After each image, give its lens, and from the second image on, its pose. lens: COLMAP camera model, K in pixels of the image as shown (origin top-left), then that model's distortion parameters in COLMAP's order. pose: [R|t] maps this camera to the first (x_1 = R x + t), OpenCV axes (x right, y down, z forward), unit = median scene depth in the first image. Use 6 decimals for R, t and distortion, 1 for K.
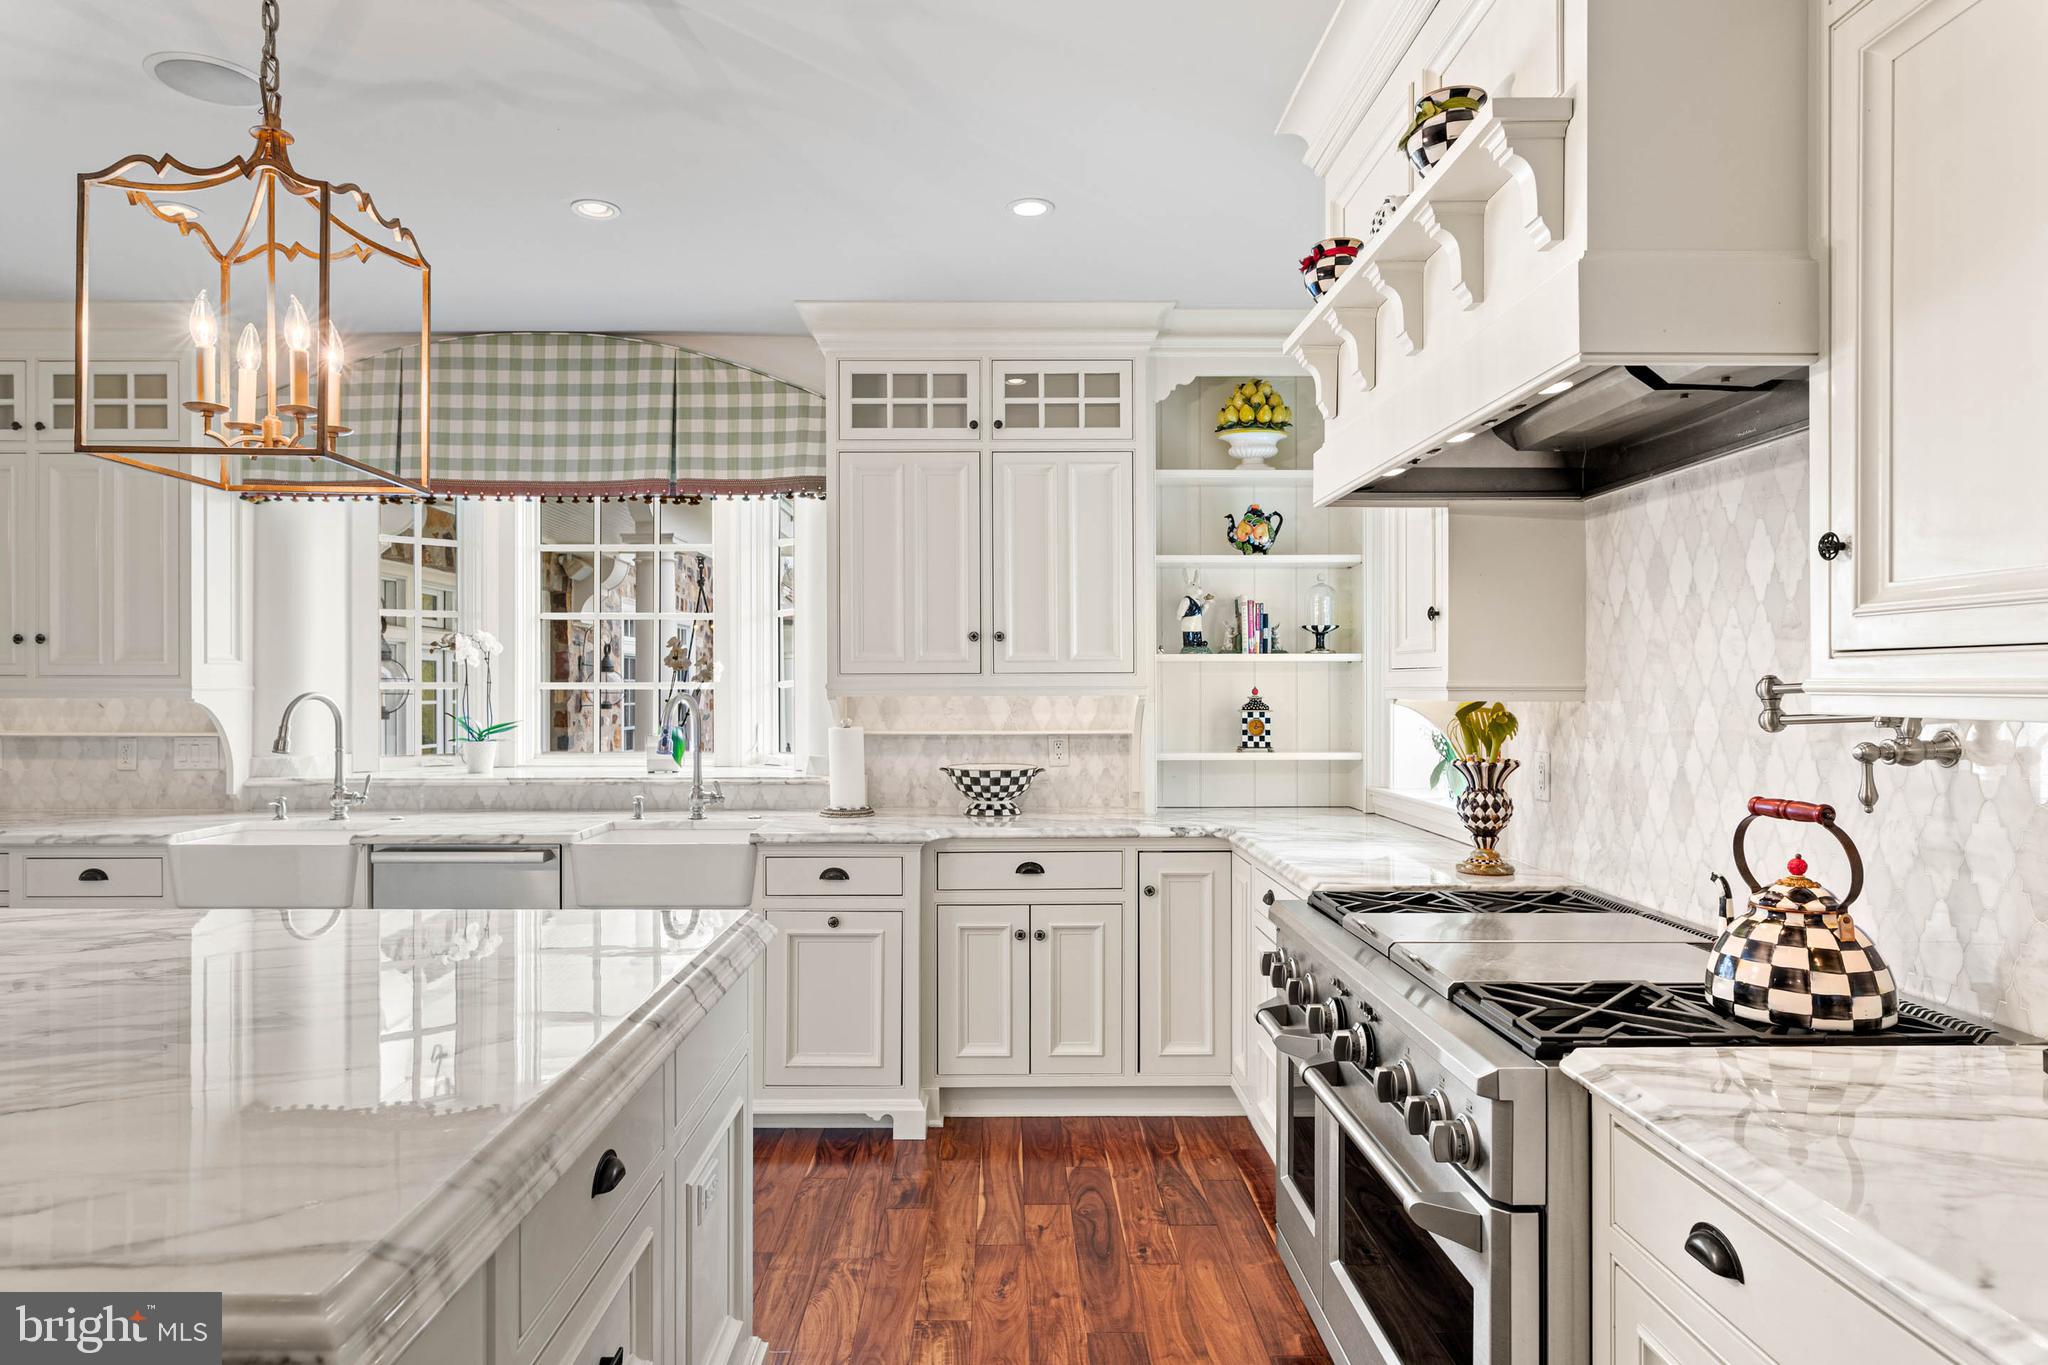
lens RADIAL K [[1181.5, 0, 1003.1], [0, 1181.5, 689.2], [0, 0, 1]] dist [0.001371, 0.000278]
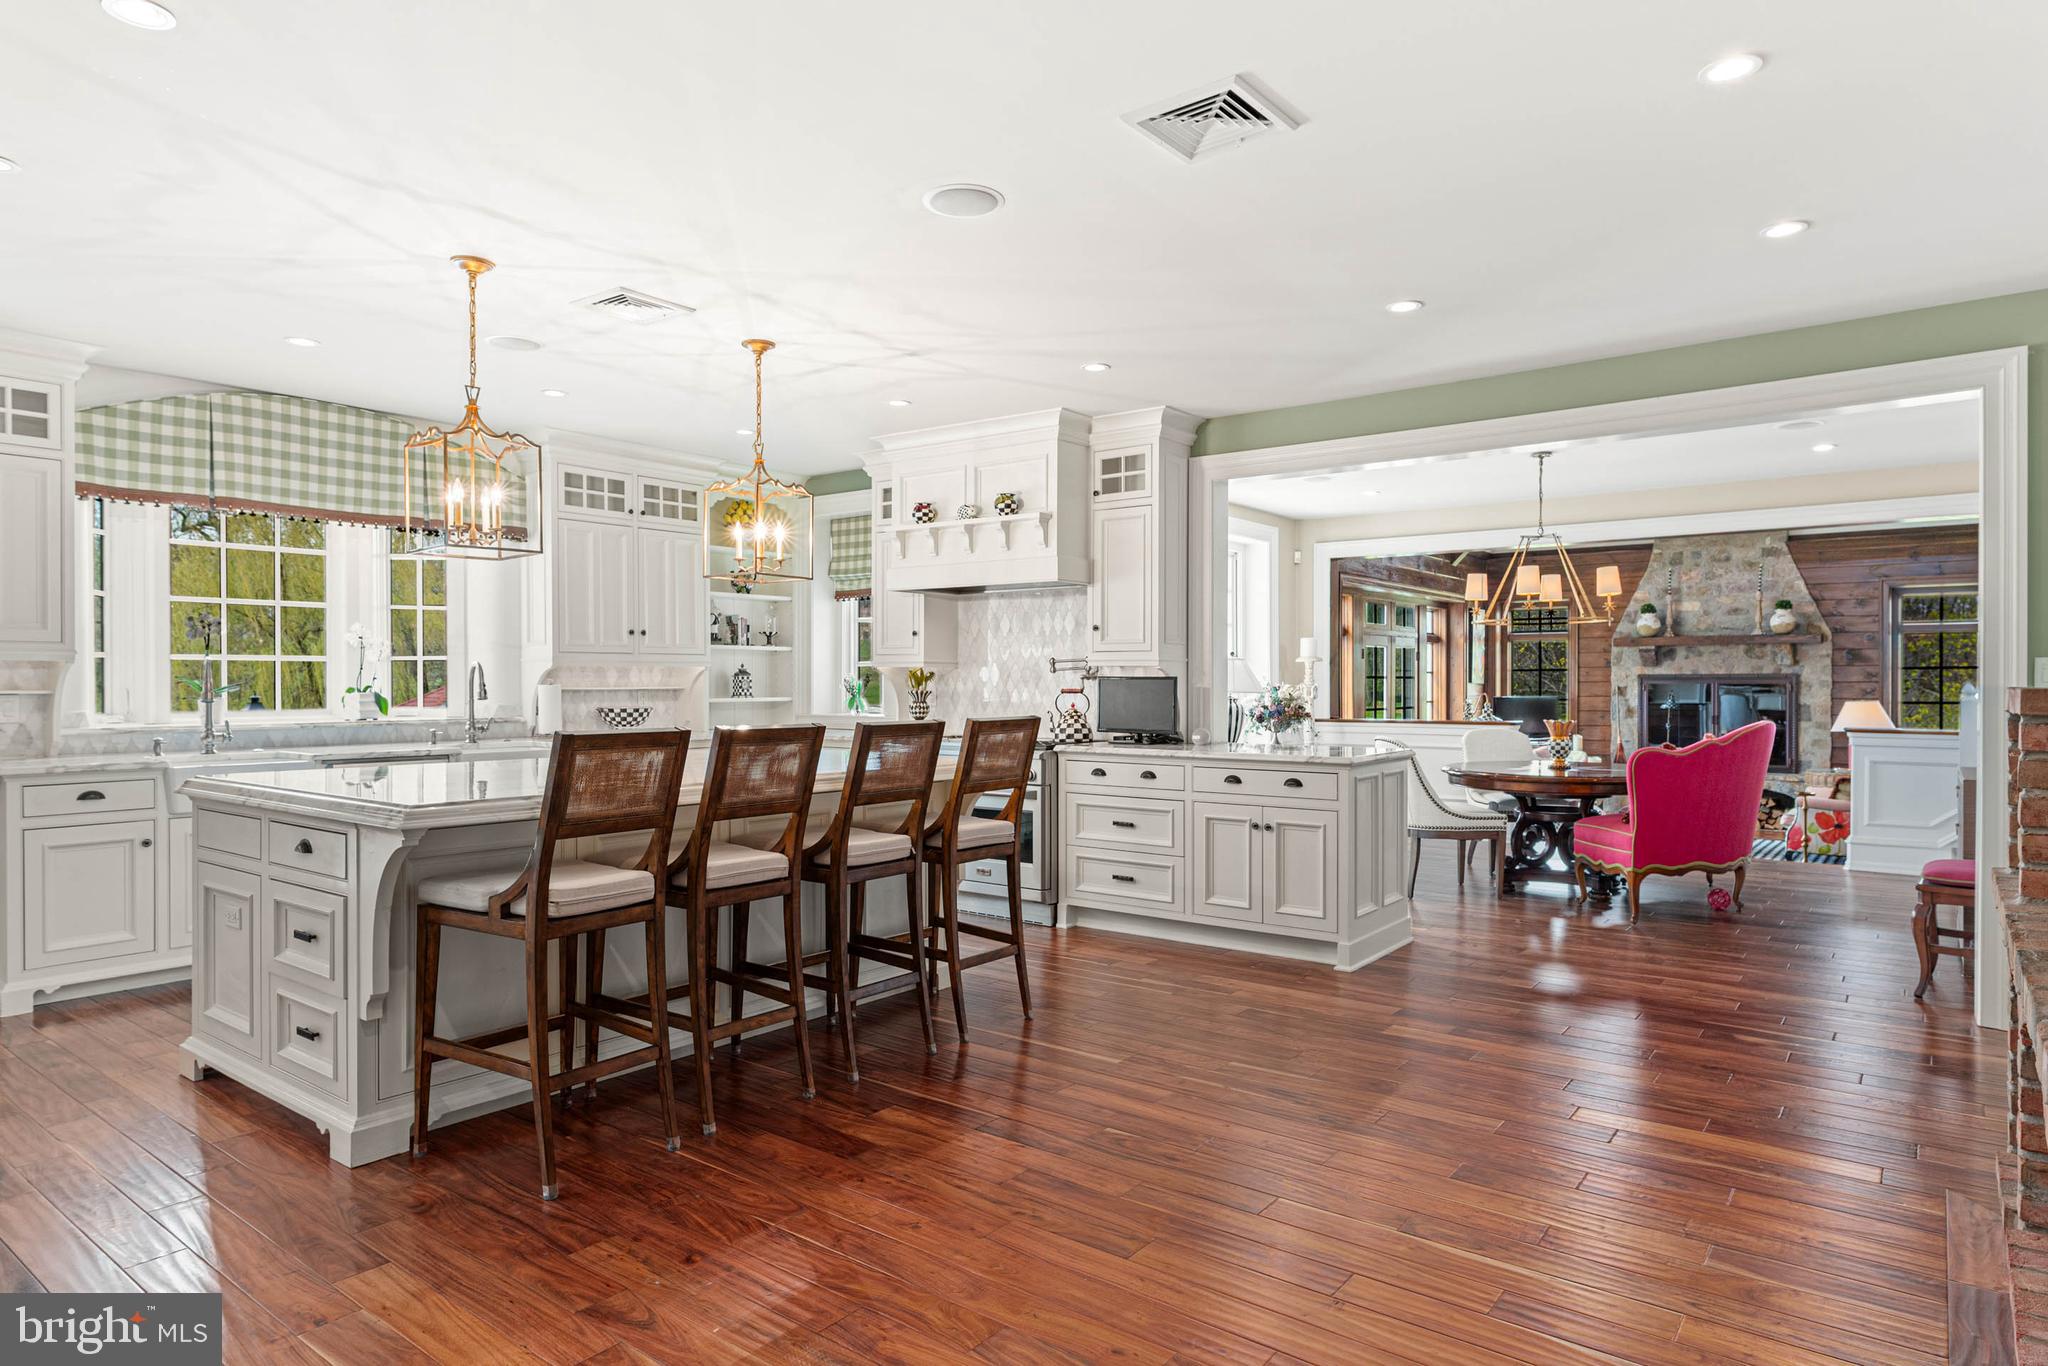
lens RADIAL K [[1181.5, 0, 1018.3], [0, 1181.5, 691.2], [0, 0, 1]] dist [0.001371, 0.000278]
pose [[0.617709, -0.005857, 0.786385, -1.043872], [-0.000533, 0.999969, 0.007866, 0.028762], [-0.786407, -0.005278, 0.617686, -0.534259]]
